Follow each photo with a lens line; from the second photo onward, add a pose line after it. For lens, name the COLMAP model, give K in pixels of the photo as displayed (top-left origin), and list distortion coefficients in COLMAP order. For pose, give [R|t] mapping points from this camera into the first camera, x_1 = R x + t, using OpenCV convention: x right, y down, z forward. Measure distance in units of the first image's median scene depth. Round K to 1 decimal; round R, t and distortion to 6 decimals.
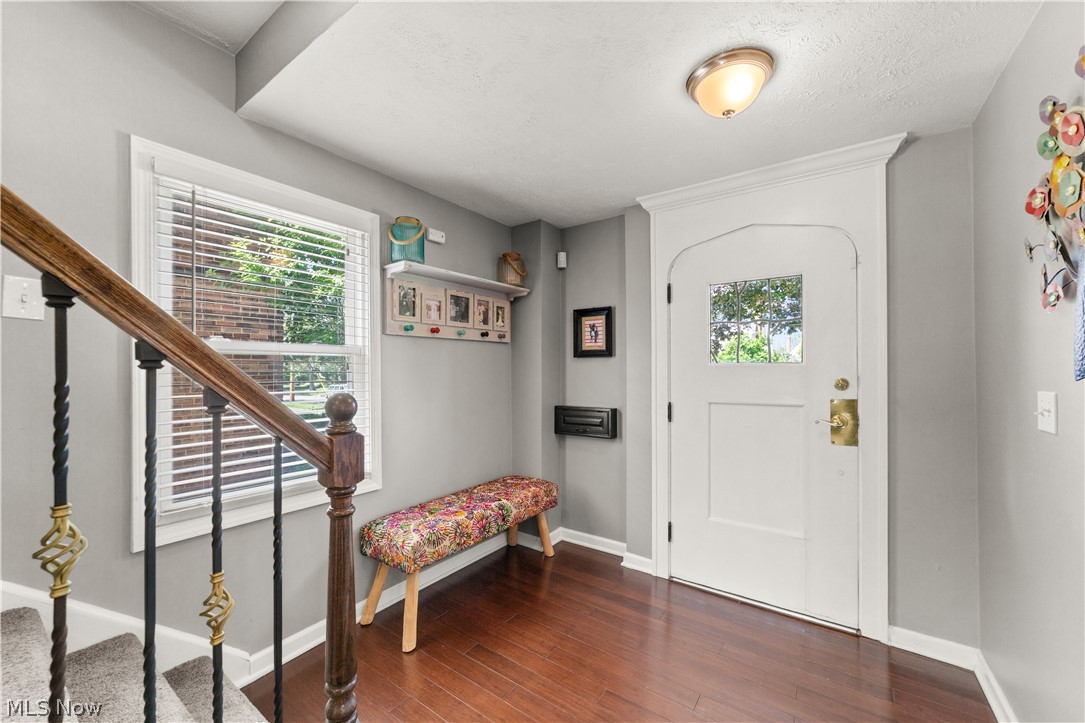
lens RADIAL K [[422.5, 0, 542.5], [0, 422.5, 361.5], [0, 0, 1]] dist [-0.019151, 0.000047]
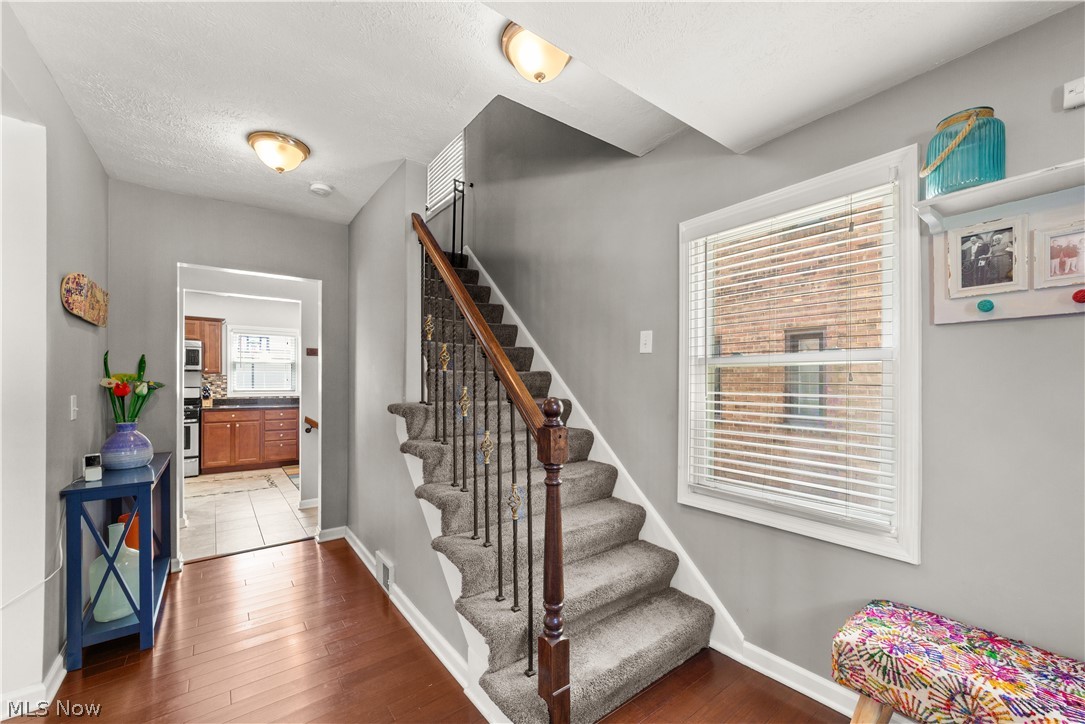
lens RADIAL K [[420.8, 0, 539.8], [0, 420.8, 374.3], [0, 0, 1]] dist [-0.002448, 0.000496]
pose [[-0.291571, -0.011676, -0.956478, 0.427170], [0.014339, 0.999760, -0.016576, 0.012333], [0.956442, -0.018548, -0.291334, 0.666067]]
